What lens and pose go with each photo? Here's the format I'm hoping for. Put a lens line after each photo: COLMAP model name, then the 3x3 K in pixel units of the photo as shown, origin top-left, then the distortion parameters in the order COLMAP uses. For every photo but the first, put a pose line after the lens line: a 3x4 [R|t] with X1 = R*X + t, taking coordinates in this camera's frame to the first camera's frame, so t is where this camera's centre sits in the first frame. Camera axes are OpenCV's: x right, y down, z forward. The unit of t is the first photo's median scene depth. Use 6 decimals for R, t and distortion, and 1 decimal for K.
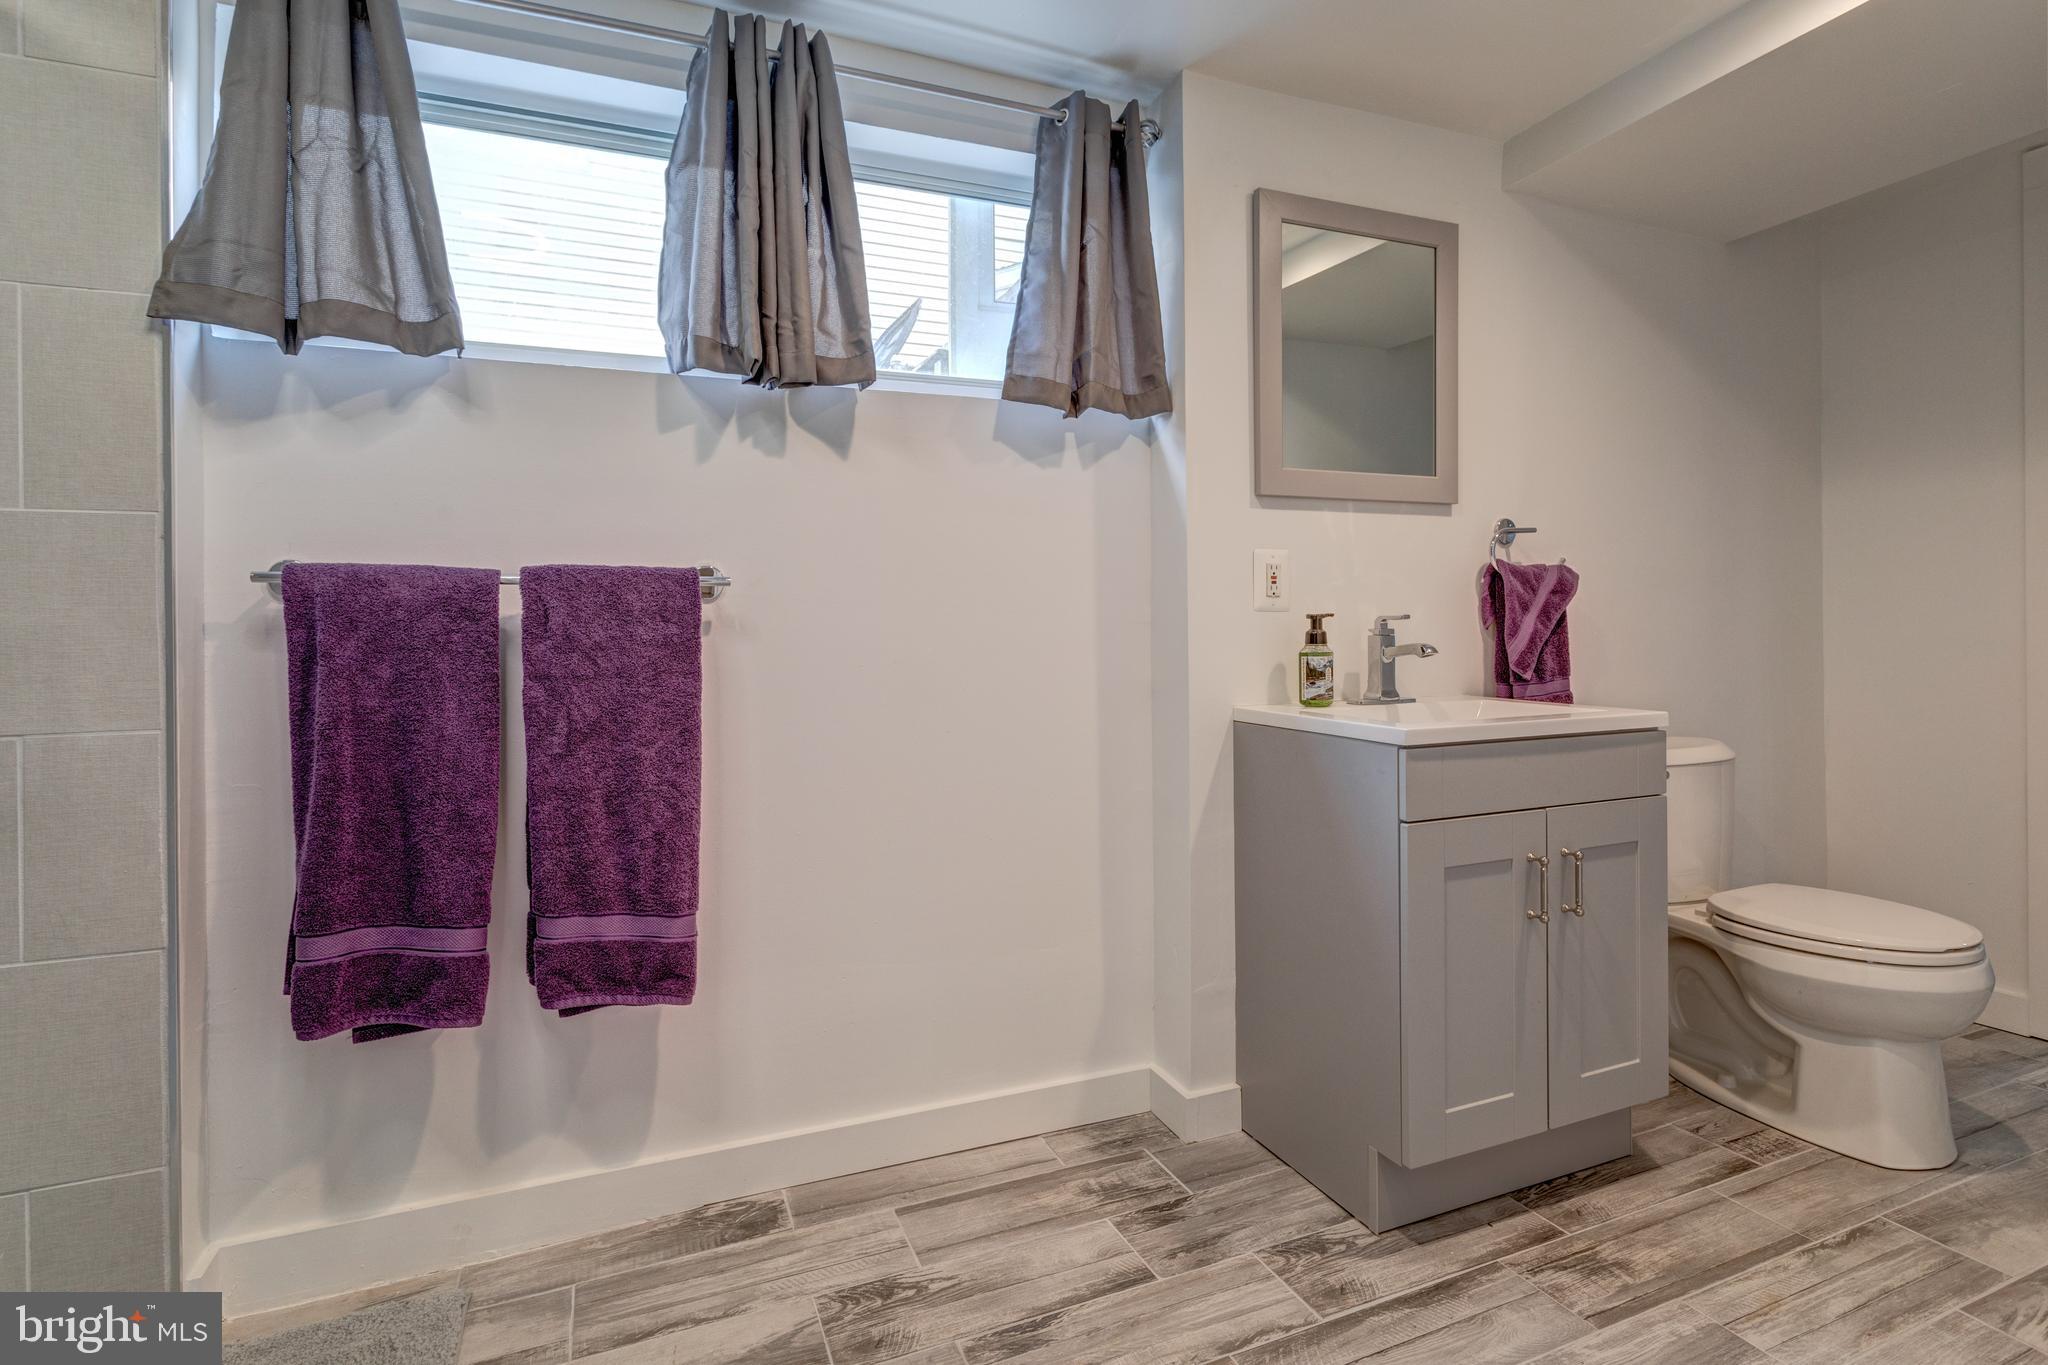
lens RADIAL K [[1019.7, 0, 1039.4], [0, 1019.7, 626.7], [0, 0, 1]] dist [0.001135, -0.000350]
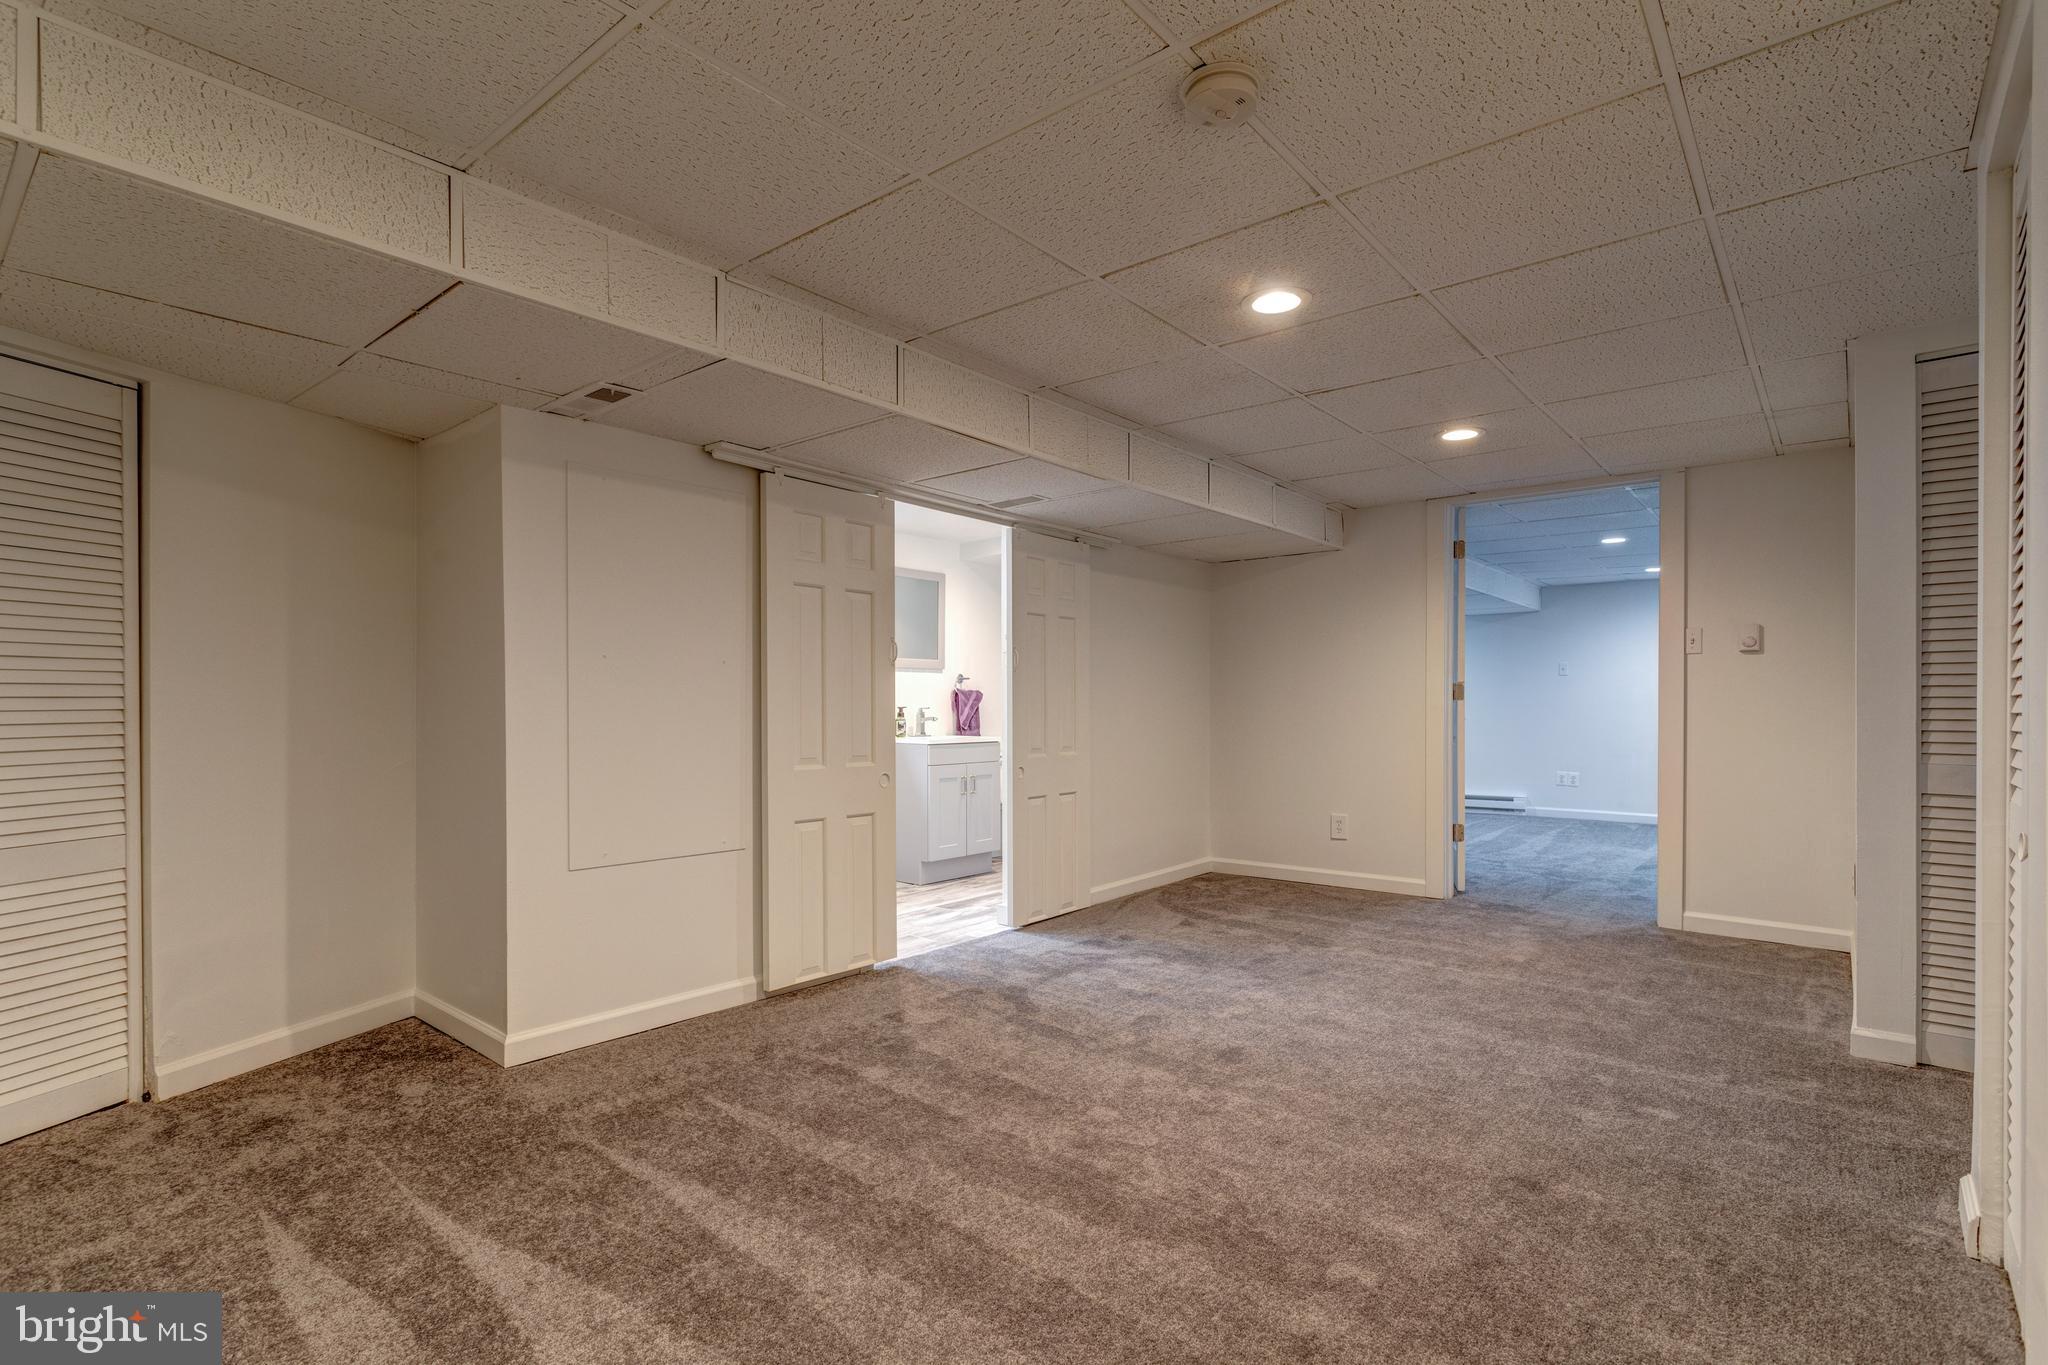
lens RADIAL K [[990.7, 0, 1012.3], [0, 990.7, 706.6], [0, 0, 1]] dist [-0.000600, -0.000099]
pose [[0.897256, 0.009952, 0.441398, -0.906117], [-0.007515, 0.999945, -0.007268, 0.007649], [-0.441446, 0.003204, 0.897282, -2.215592]]
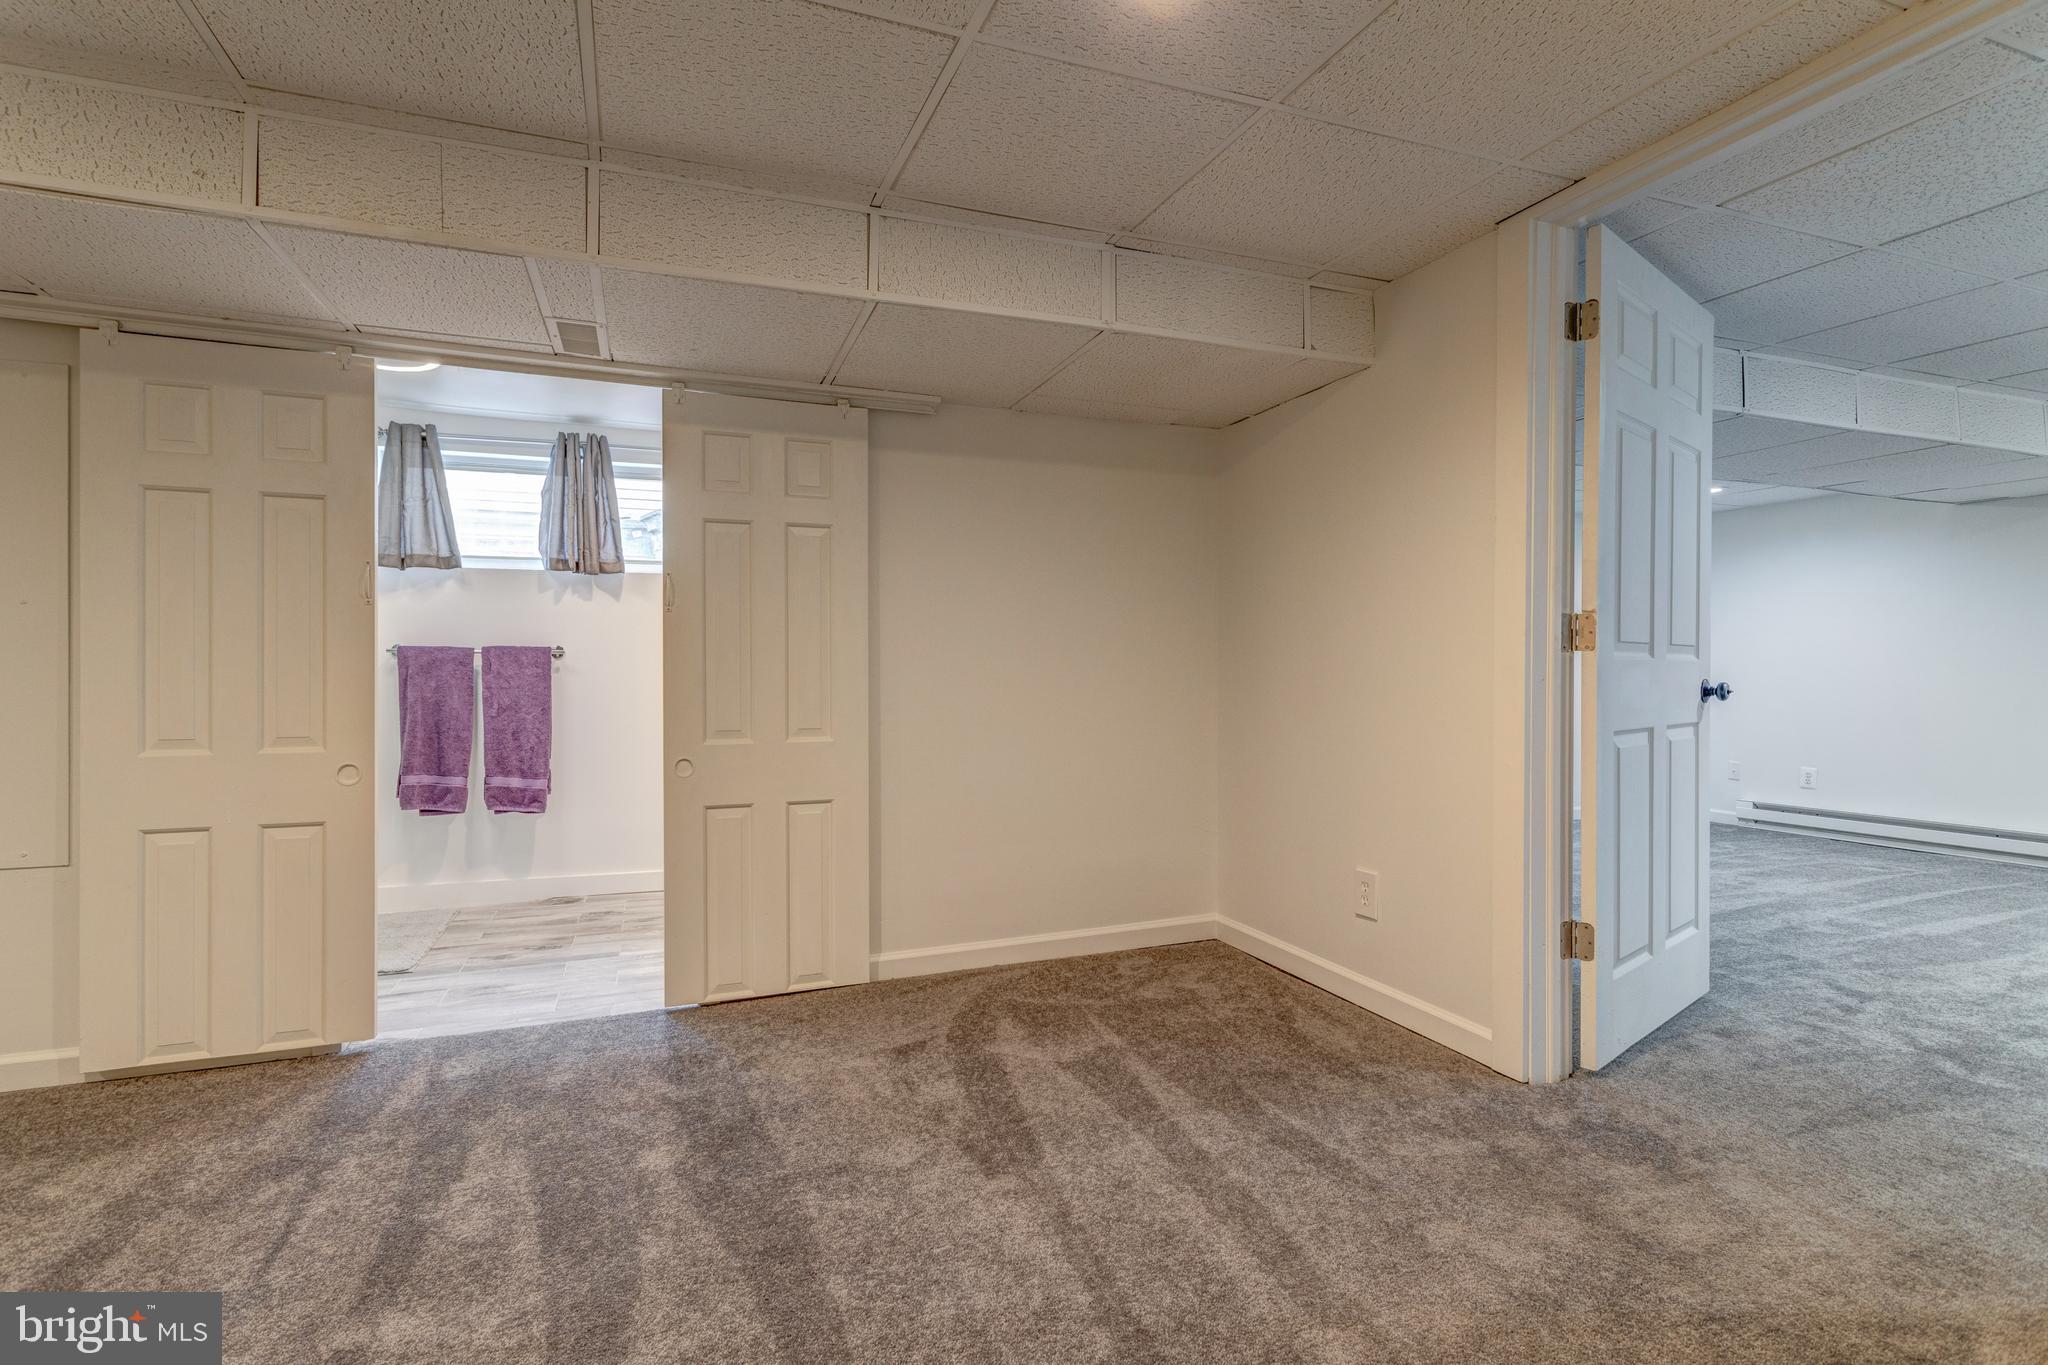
lens RADIAL K [[974.3, 0, 1008.0], [0, 974.3, 671.6], [0, 0, 1]] dist [0.002415, 0.000622]
pose [[0.998508, 0.010756, -0.053532, 0.998190], [-0.010770, 0.999942, 0.000009, -0.007474], [0.053529, 0.000568, 0.998566, -1.469553]]
